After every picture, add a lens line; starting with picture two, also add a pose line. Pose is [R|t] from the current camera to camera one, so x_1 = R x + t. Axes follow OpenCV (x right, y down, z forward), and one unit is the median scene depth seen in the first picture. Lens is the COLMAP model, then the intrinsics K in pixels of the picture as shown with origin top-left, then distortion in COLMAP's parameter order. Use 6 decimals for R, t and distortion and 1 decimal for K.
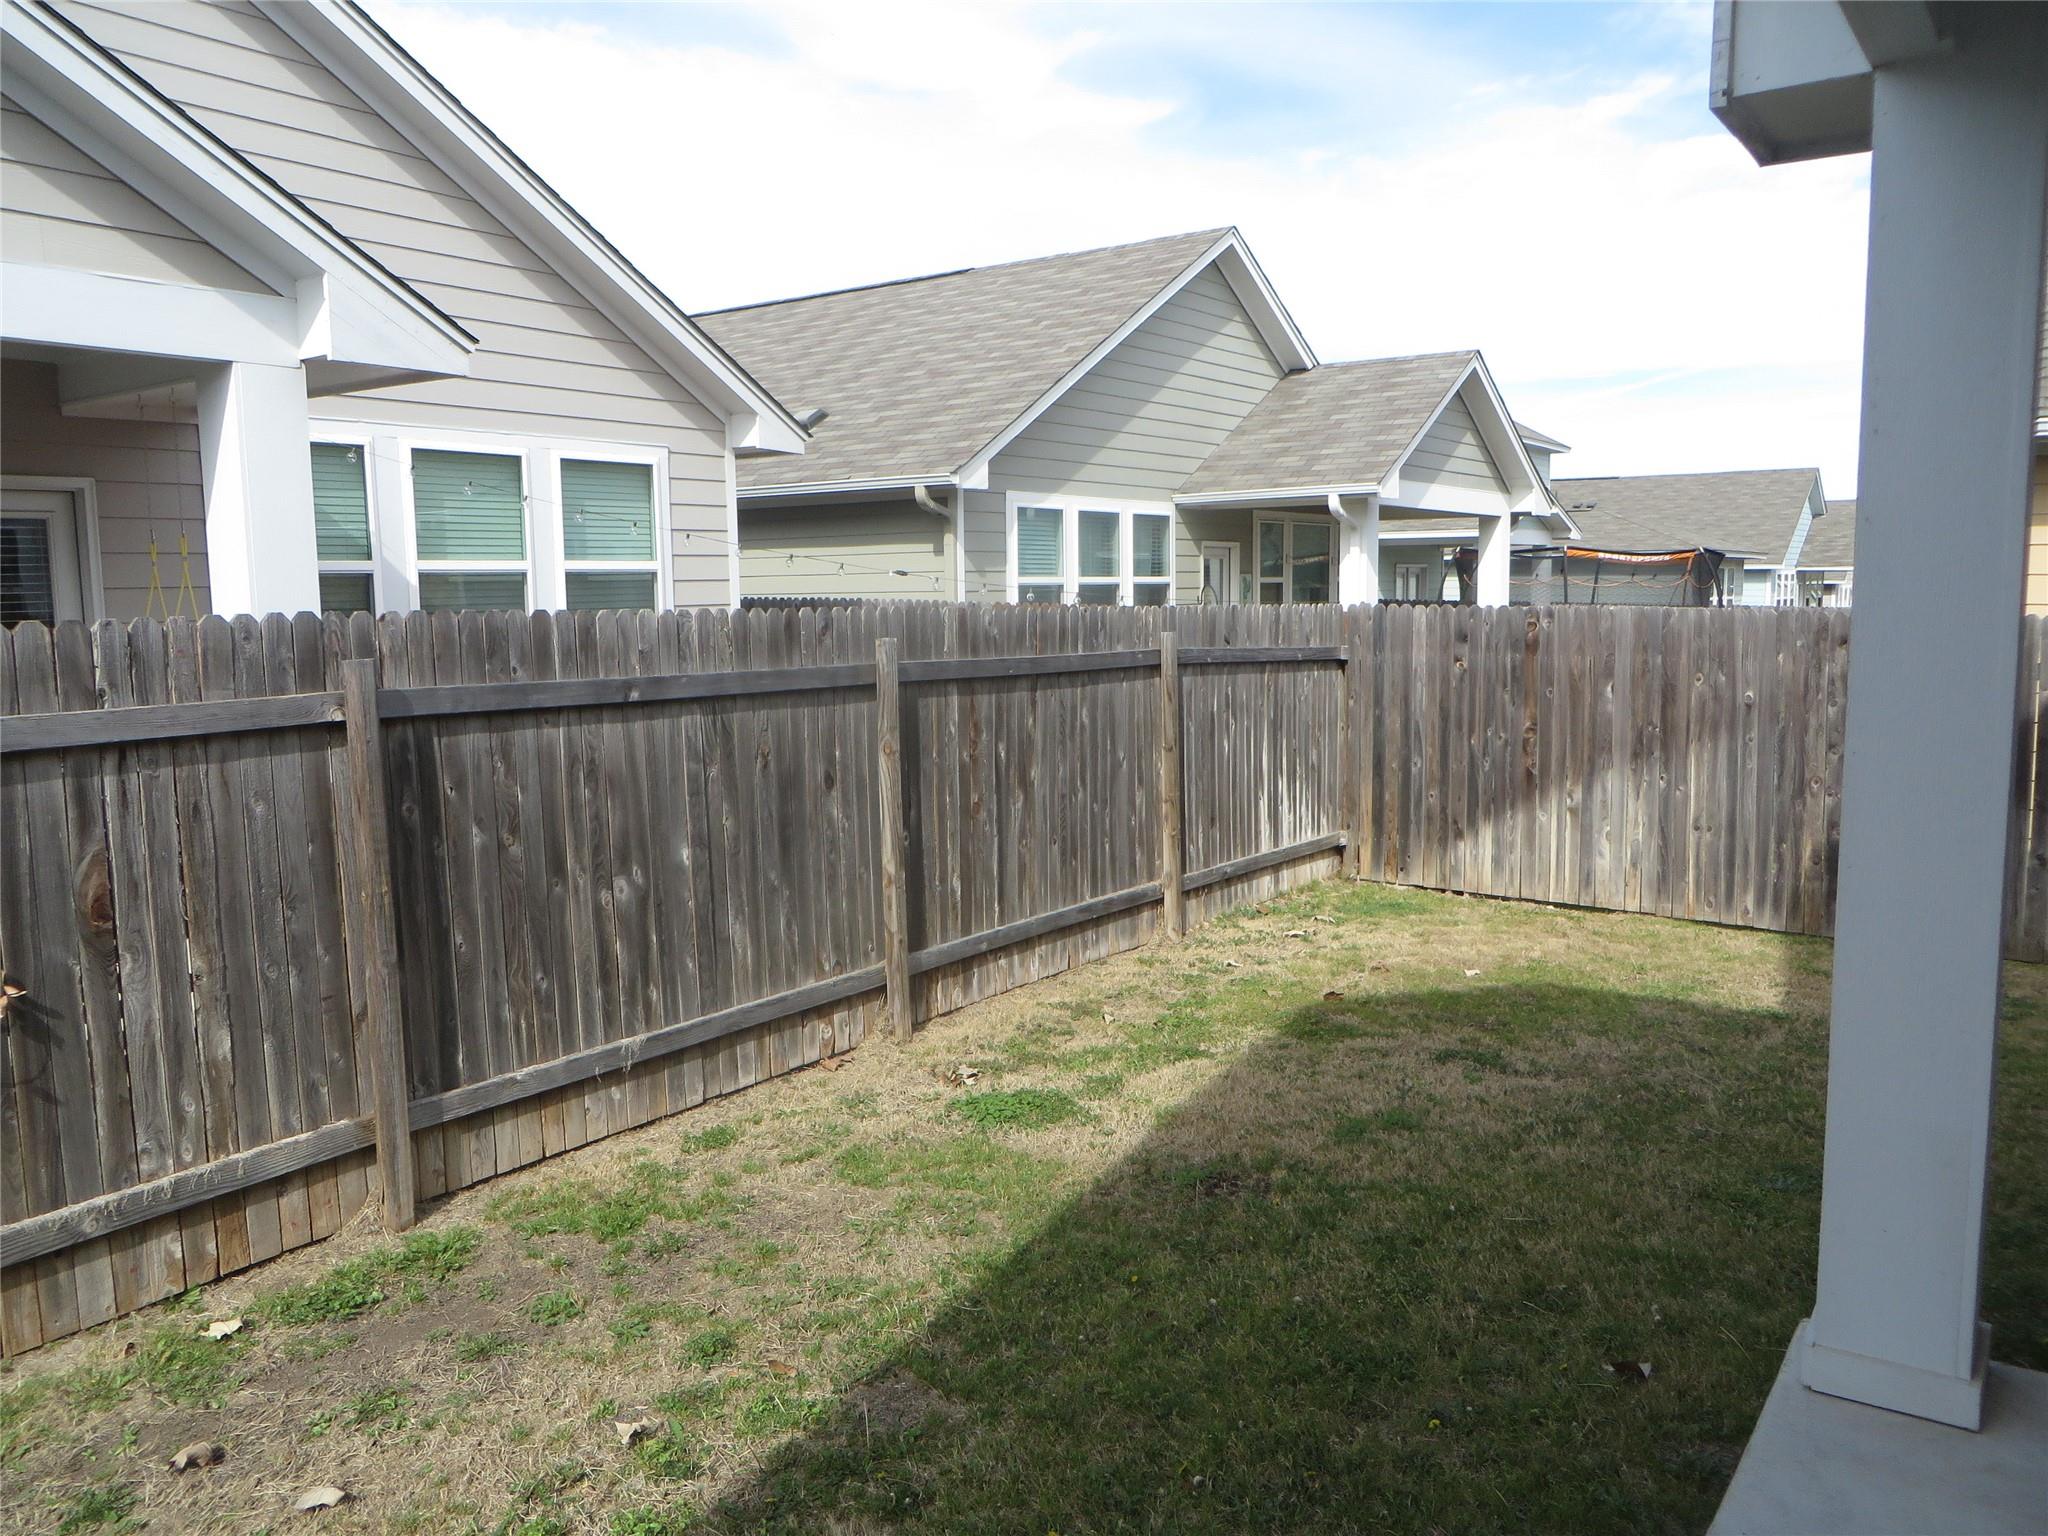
lens RADIAL K [[1550.6, 0, 1039.3], [0, 1550.6, 761.6], [0, 0, 1]] dist [-0.018022, 0.010682]
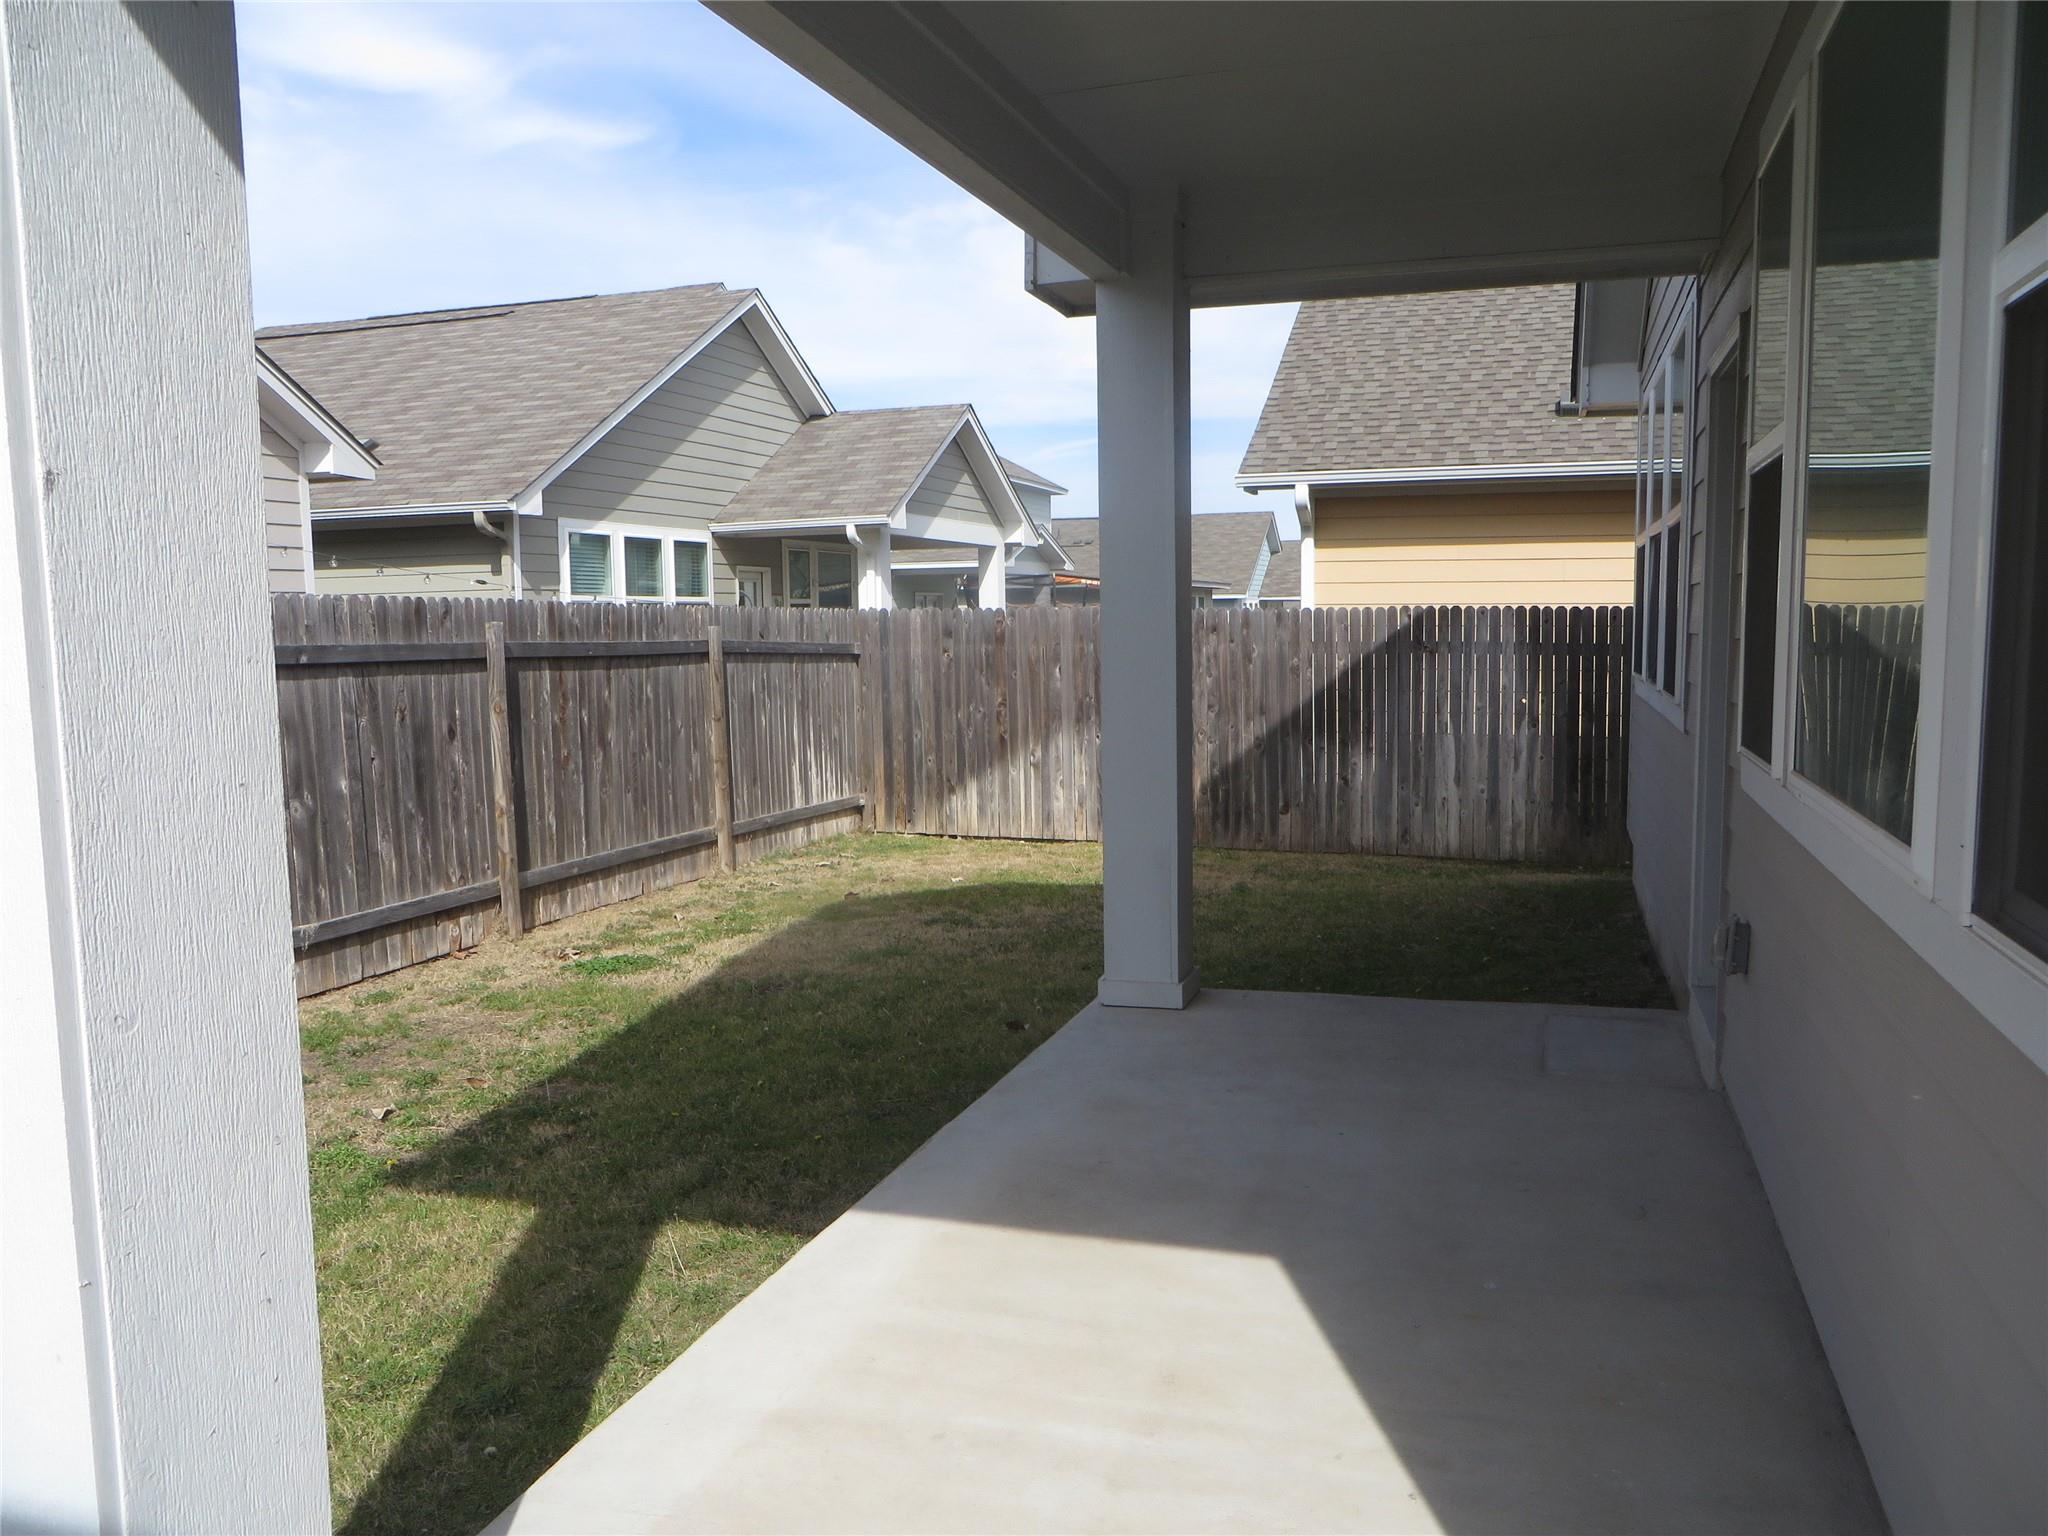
lens RADIAL K [[1550.6, 0, 1013.4], [0, 1550.6, 761.2], [0, 0, 1]] dist [-0.018022, 0.010682]
pose [[0.960835, -0.029079, 0.275592, -0.032774], [0.035889, 0.999162, -0.019702, 0.058996], [-0.274788, 0.028821, 0.961073, -0.266466]]
